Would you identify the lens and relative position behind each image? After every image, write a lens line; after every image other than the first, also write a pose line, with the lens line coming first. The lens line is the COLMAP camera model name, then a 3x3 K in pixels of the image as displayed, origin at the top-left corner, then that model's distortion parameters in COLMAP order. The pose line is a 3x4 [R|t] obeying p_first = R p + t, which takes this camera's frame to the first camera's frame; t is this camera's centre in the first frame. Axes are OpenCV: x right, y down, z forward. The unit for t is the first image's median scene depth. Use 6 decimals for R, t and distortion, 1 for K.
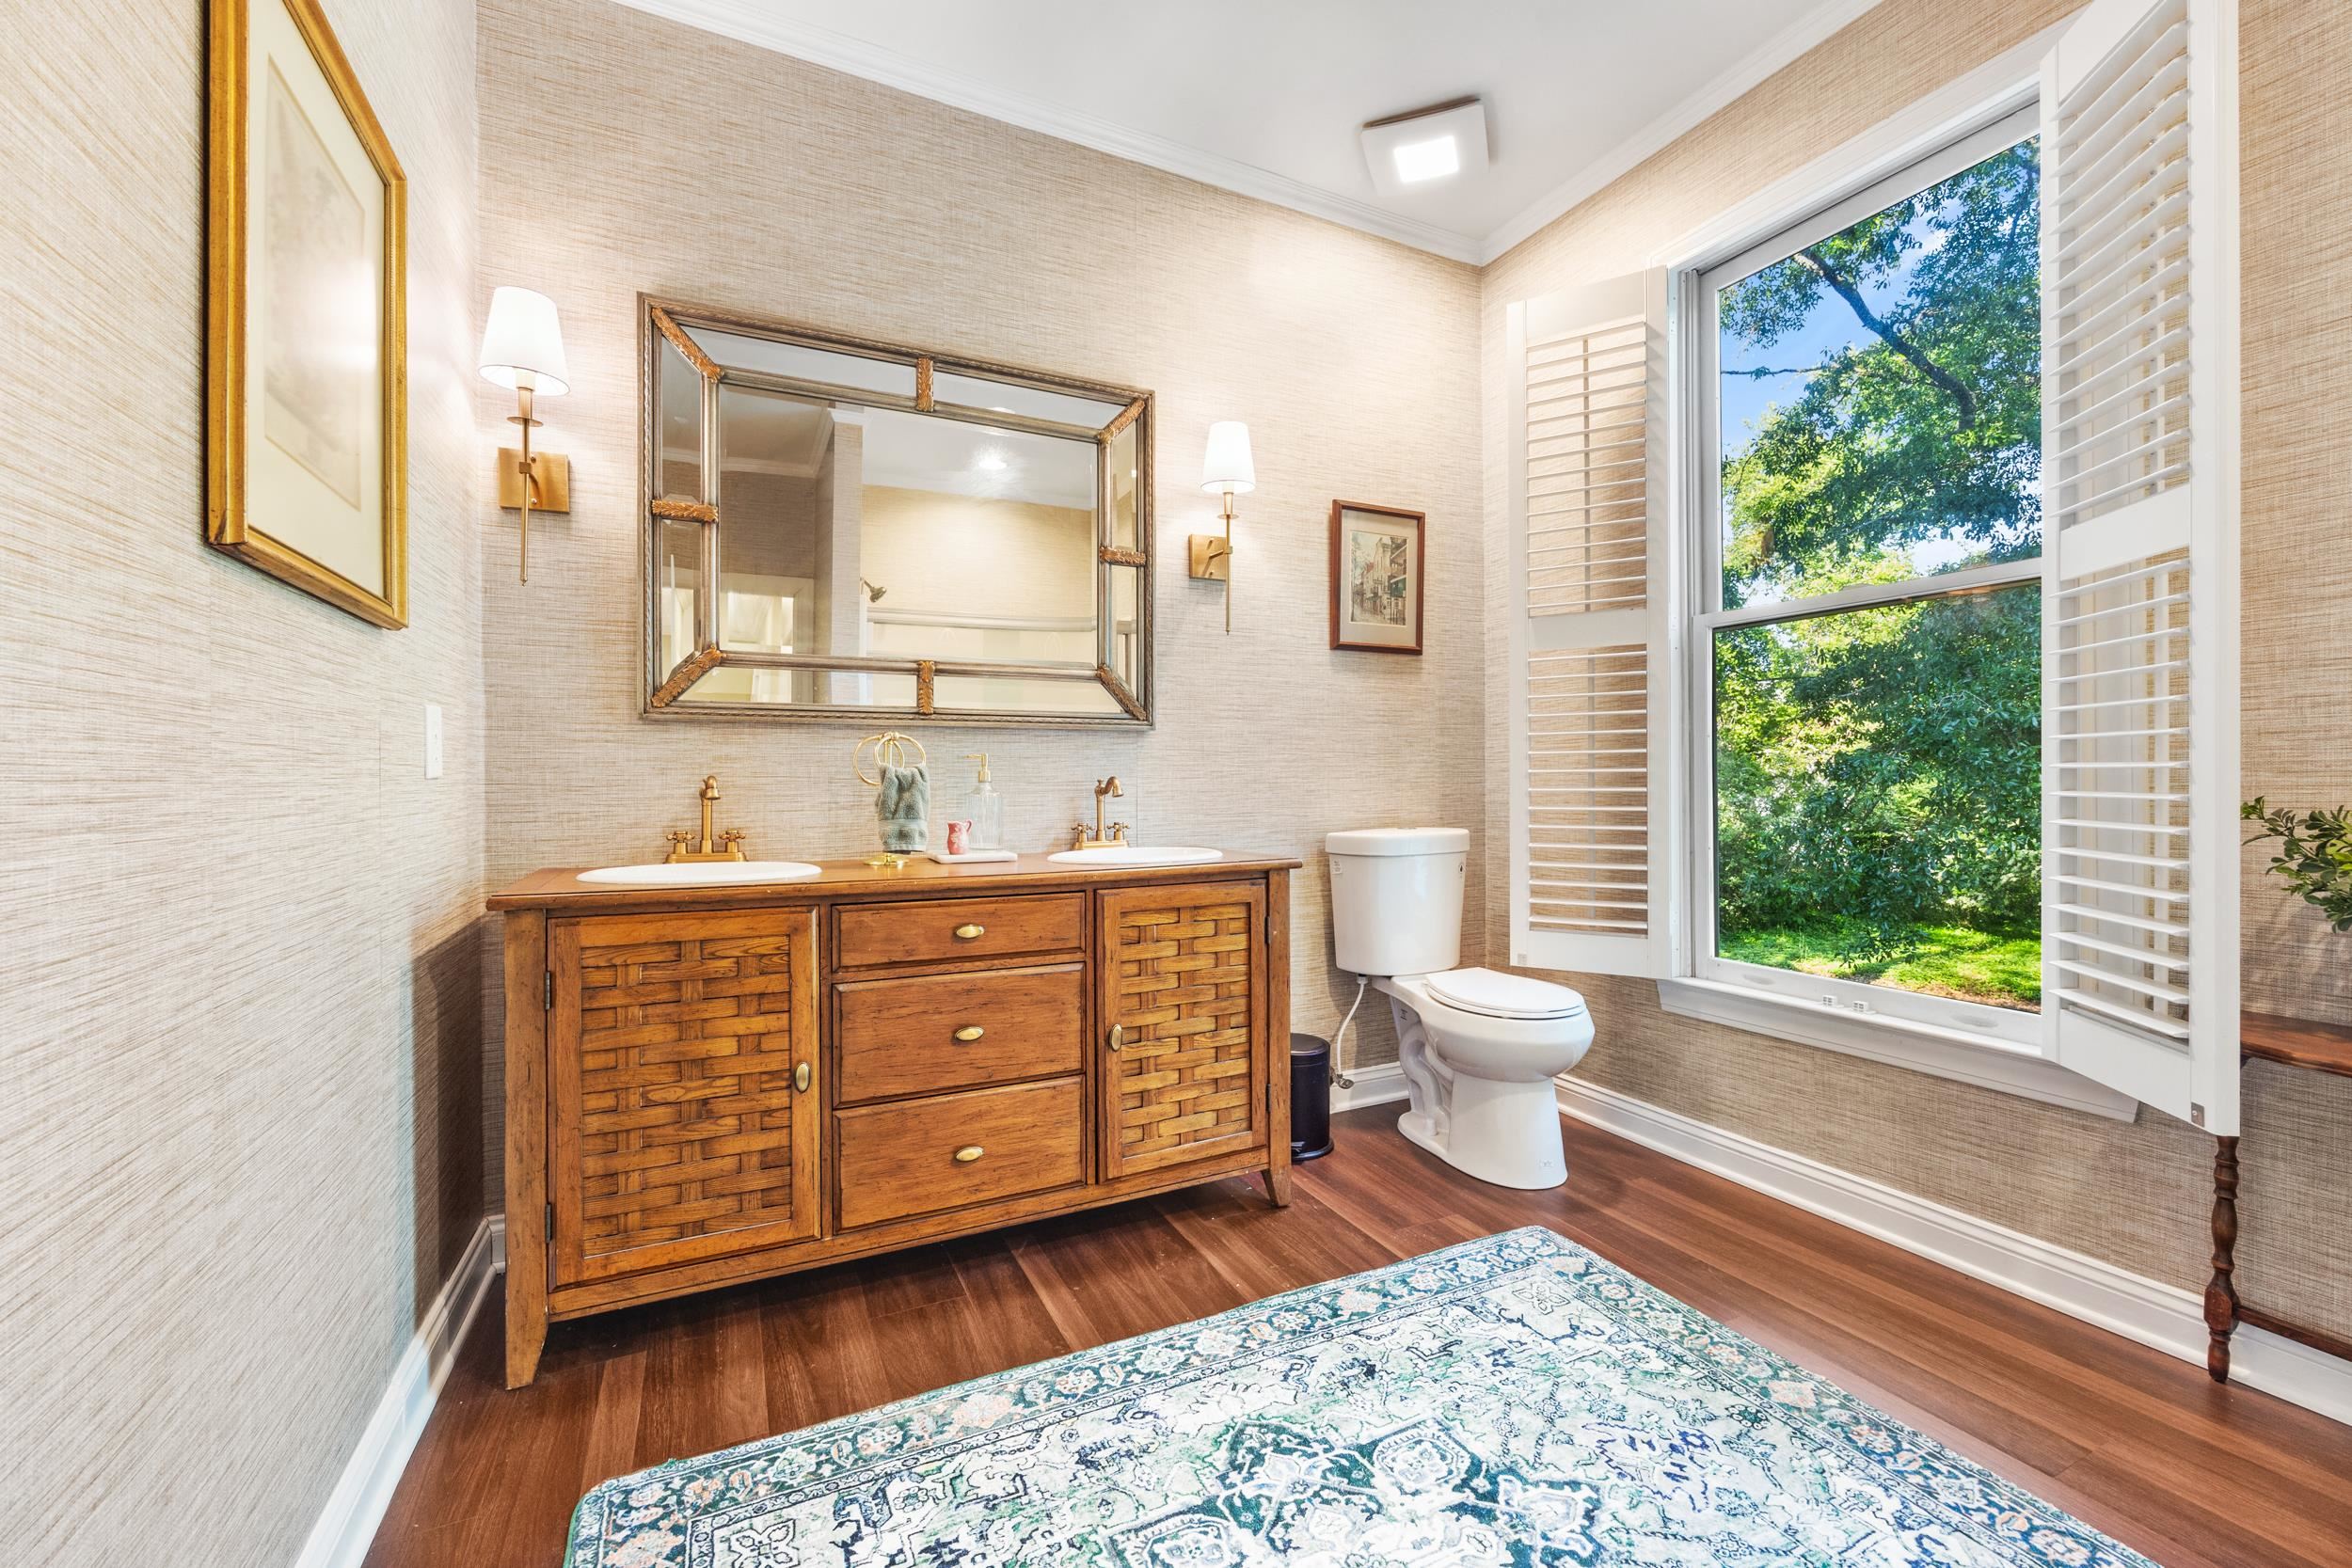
lens RADIAL K [[946.0, 0, 1168.1], [0, 946.0, 774.3], [0, 0, 1]] dist [0.001231, 0.000216]
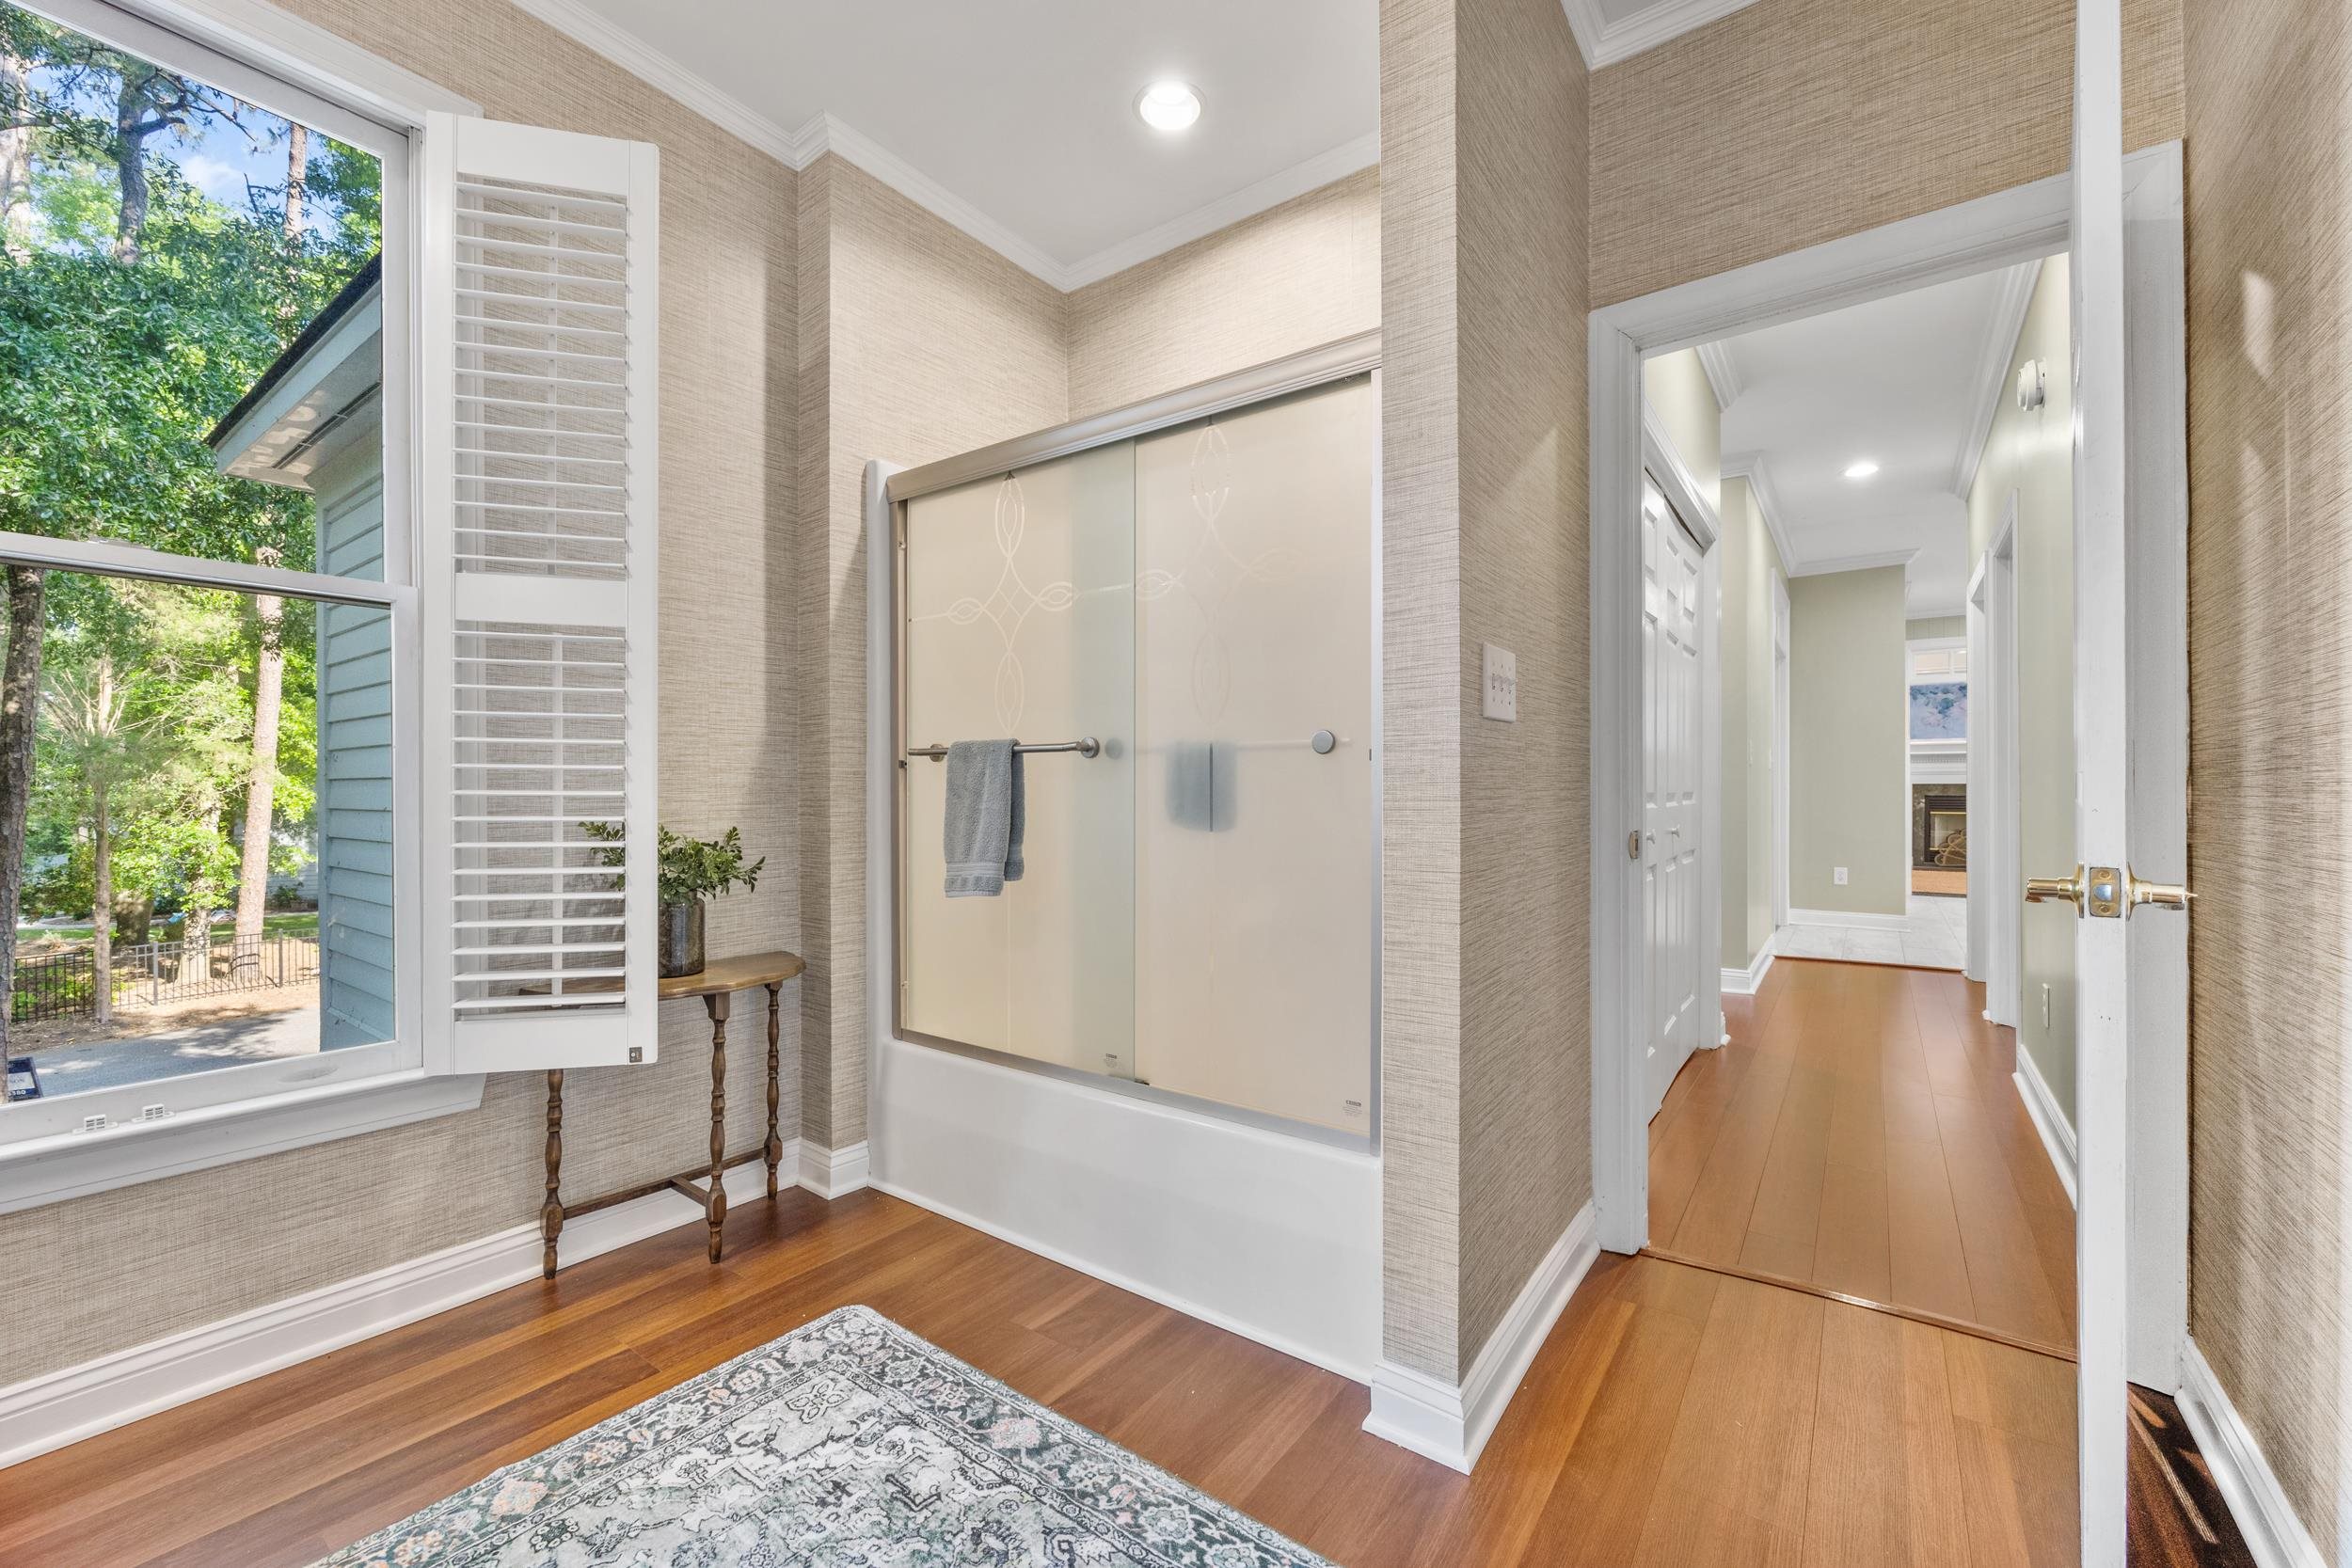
lens RADIAL K [[946.0, 0, 1166.5], [0, 946.0, 807.5], [0, 0, 1]] dist [0.001231, 0.000216]
pose [[-0.472733, 0.006414, 0.881183, -0.398397], [0.000859, 0.999976, -0.006819, 0.020157], [-0.881206, -0.002467, -0.472727, 0.876263]]
